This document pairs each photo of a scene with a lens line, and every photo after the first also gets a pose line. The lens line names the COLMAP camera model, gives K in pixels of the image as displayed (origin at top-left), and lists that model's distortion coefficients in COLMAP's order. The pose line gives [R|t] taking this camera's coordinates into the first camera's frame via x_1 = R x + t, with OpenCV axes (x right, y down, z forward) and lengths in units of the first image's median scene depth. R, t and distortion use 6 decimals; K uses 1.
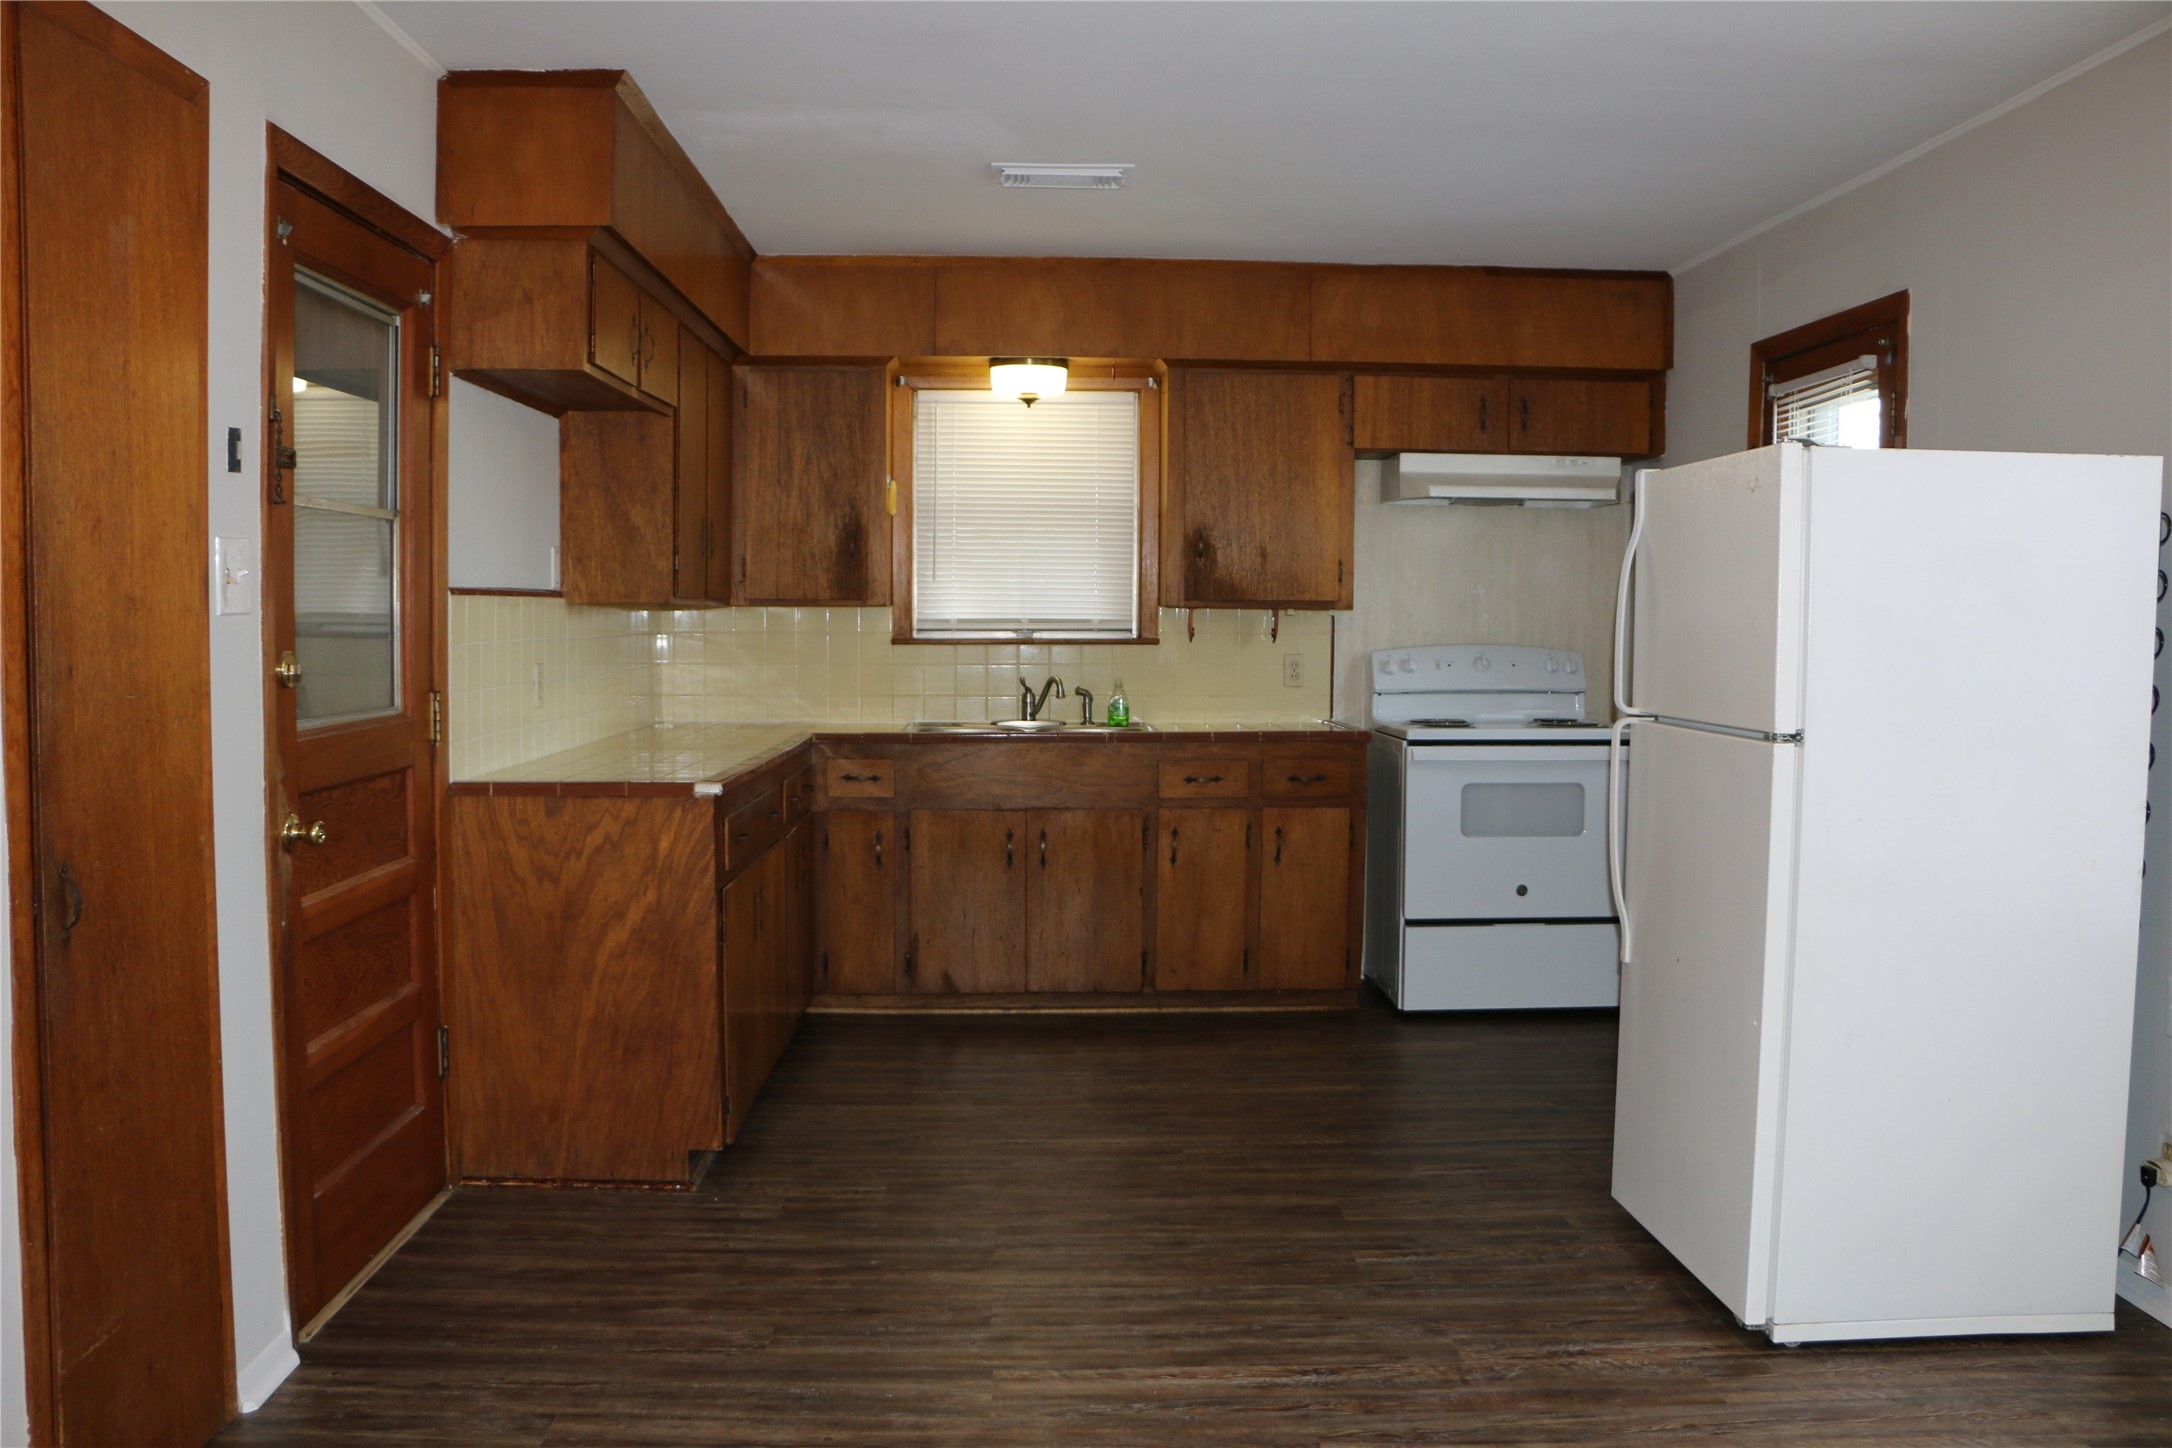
lens RADIAL K [[1761.6, 0, 1086.0], [0, 1761.6, 724.0], [0, 0, 1]] dist [-0.187818, 0.158626]
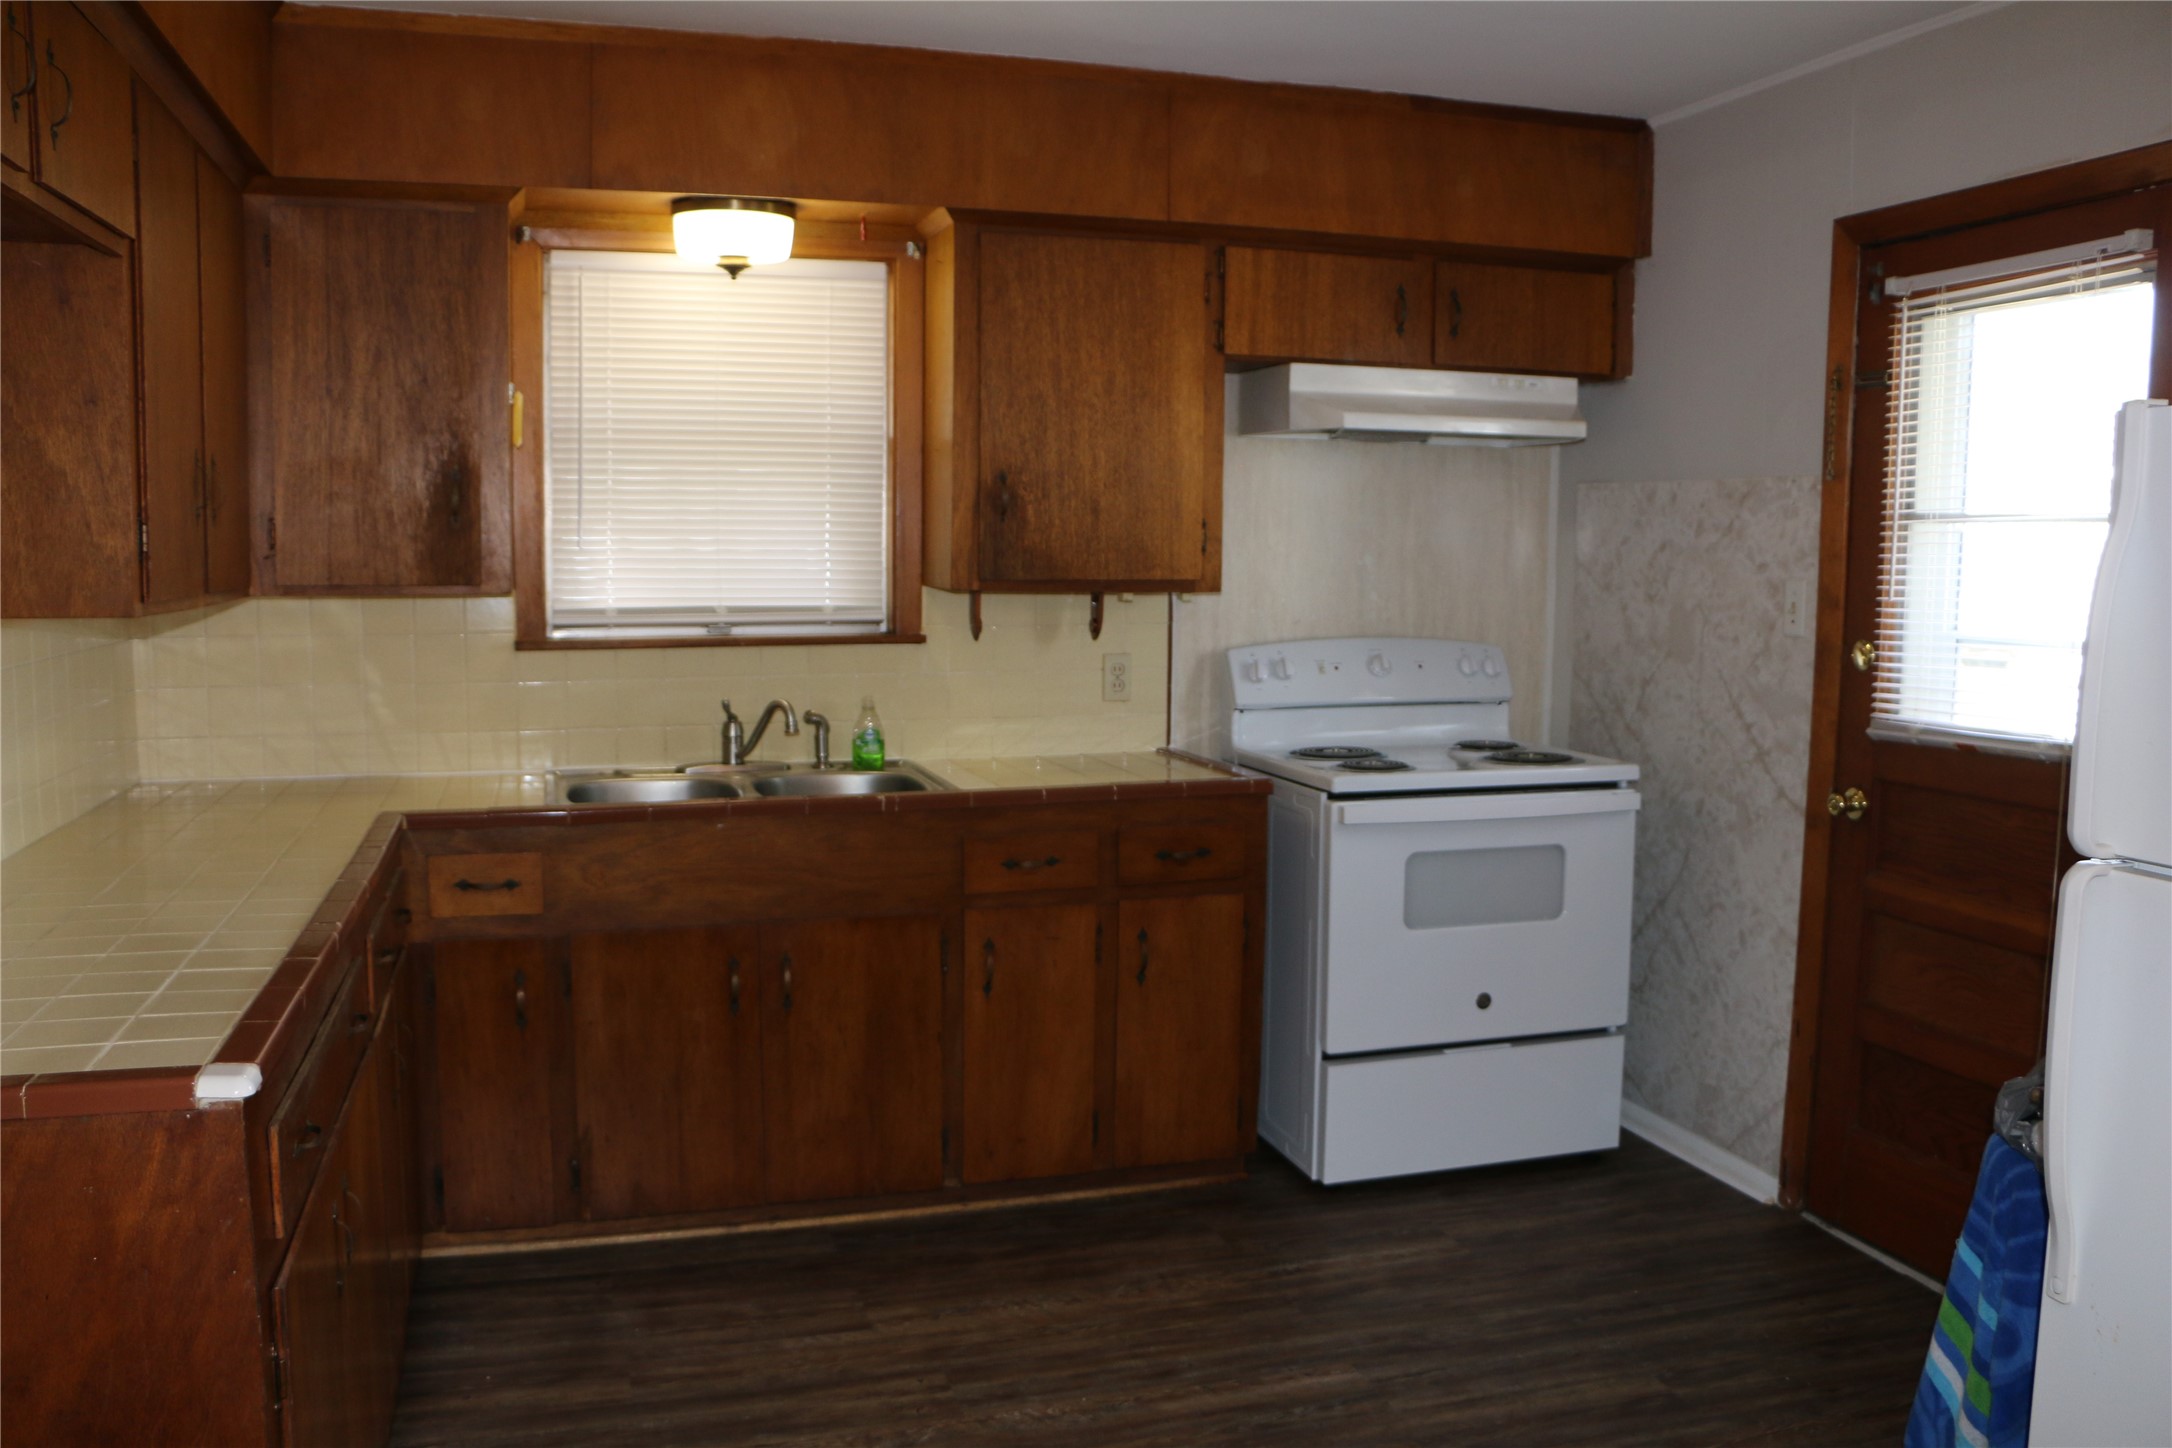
lens RADIAL K [[1761.6, 0, 1086.0], [0, 1761.6, 724.0], [0, 0, 1]] dist [-0.187818, 0.158626]
pose [[0.965882, -0.024377, 0.257832, -0.077122], [0.013207, 0.998901, 0.044966, -0.046689], [-0.258645, -0.040027, 0.965143, 0.360274]]
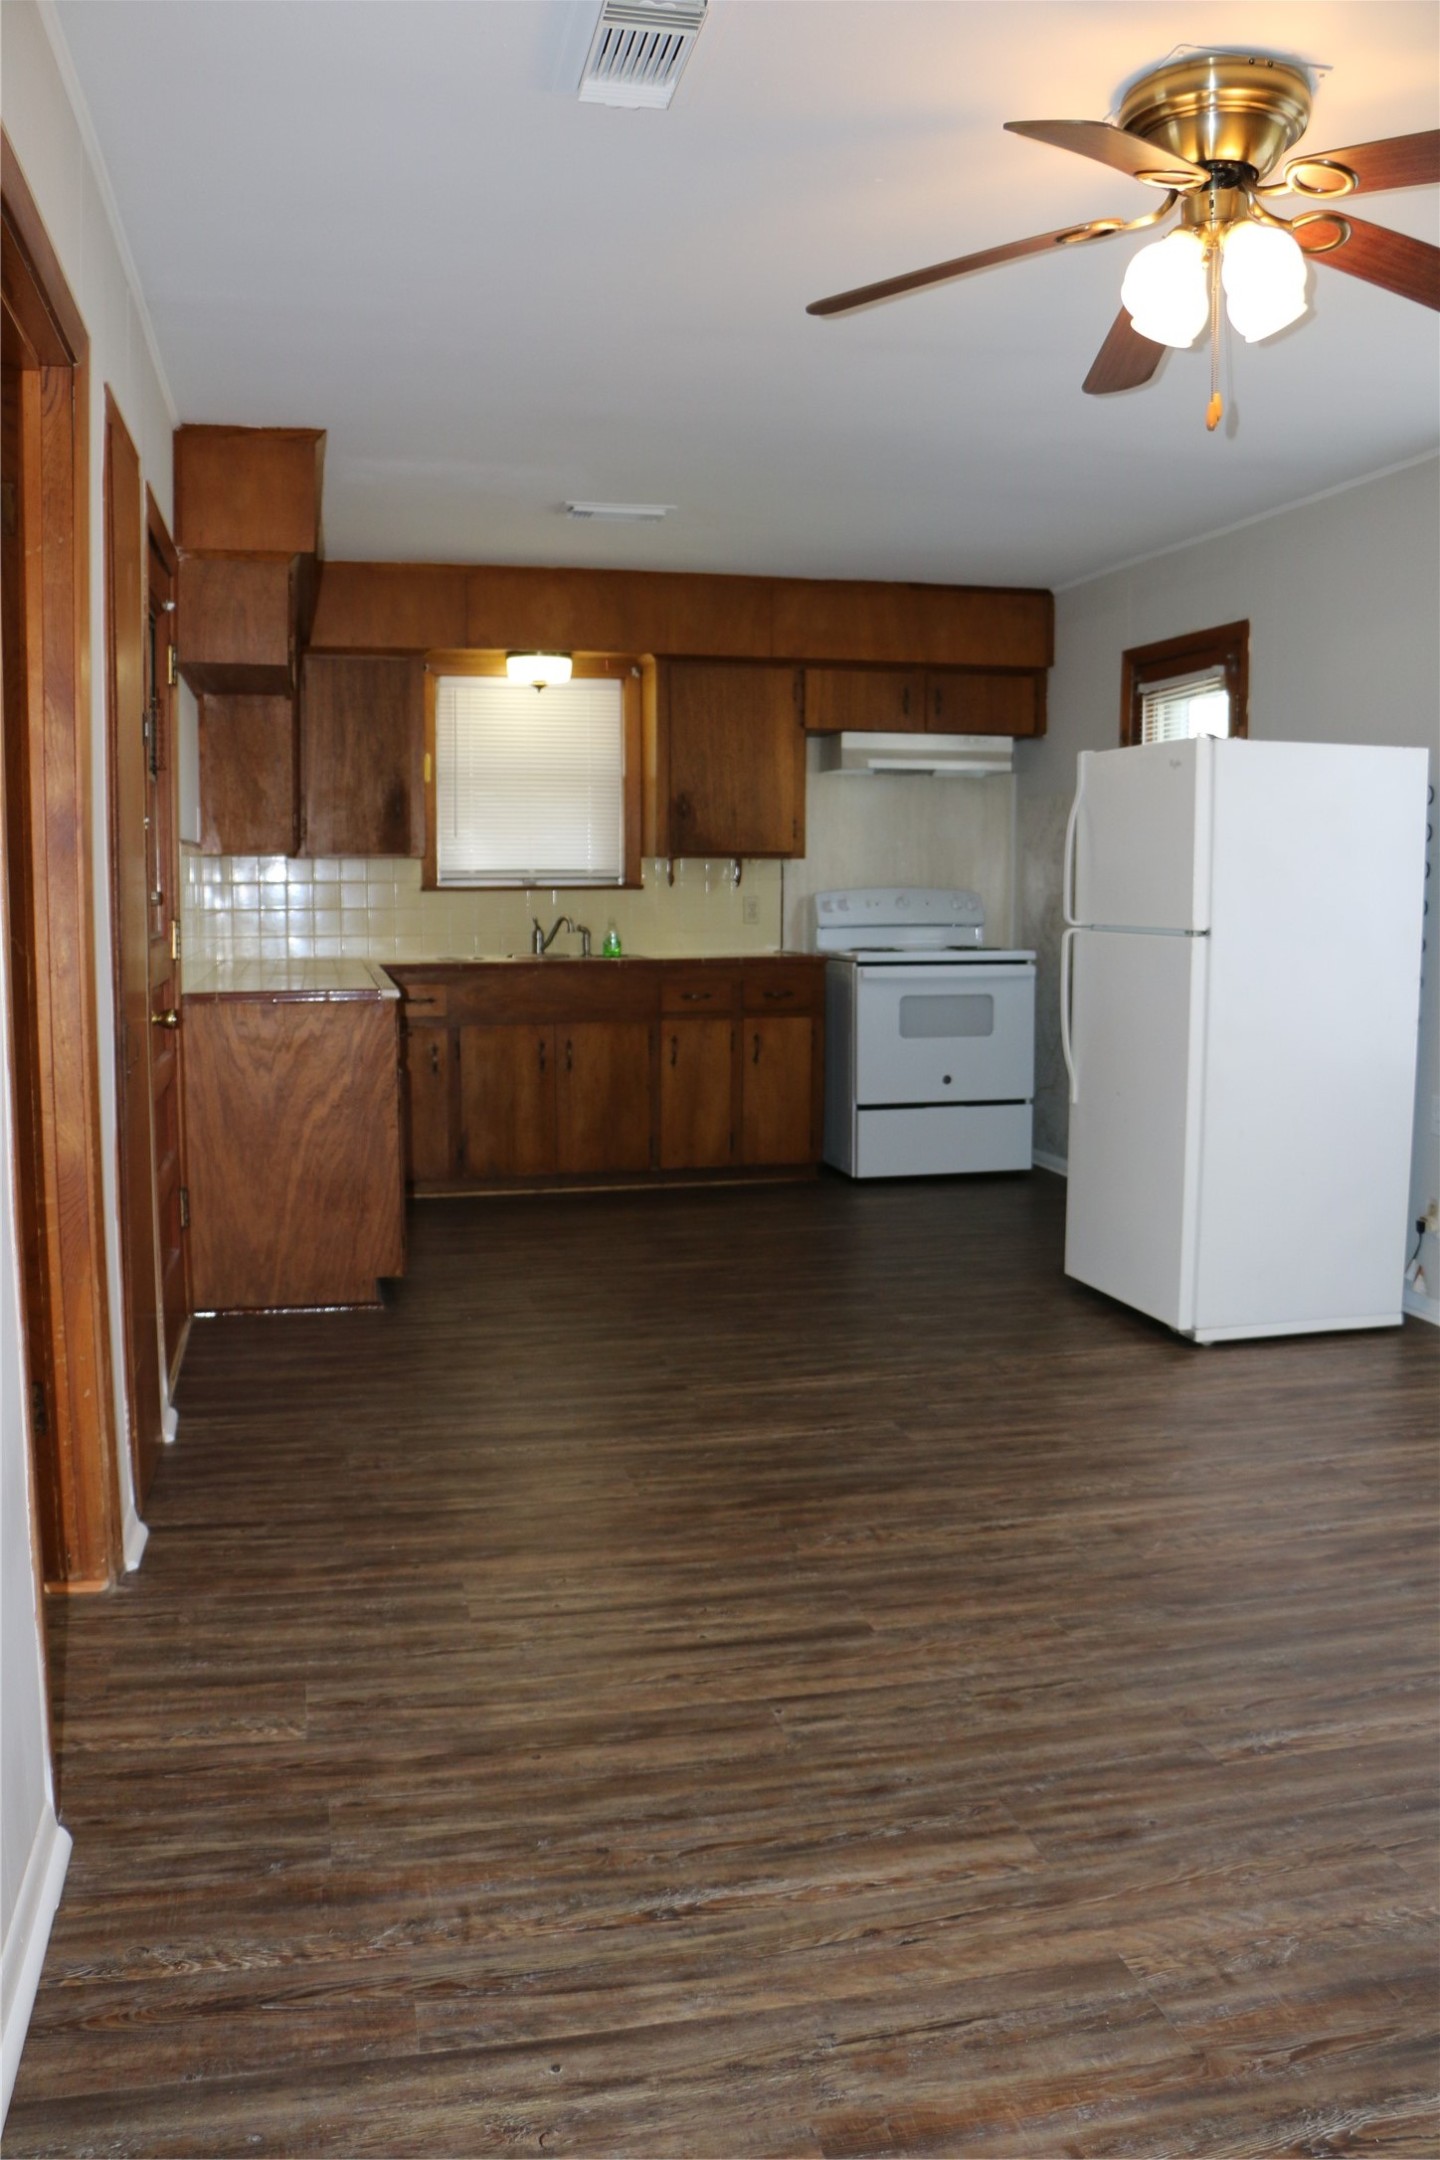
lens RADIAL K [[1751.9, 0, 720.0], [0, 1751.9, 1080.0], [0, 0, 1]] dist [-0.187818, 0.158626]
pose [[0.980343, -0.027685, 0.195349, -0.154602], [0.017755, 0.998468, 0.052403, 0.025318], [-0.196500, -0.047905, 0.979333, -0.206449]]
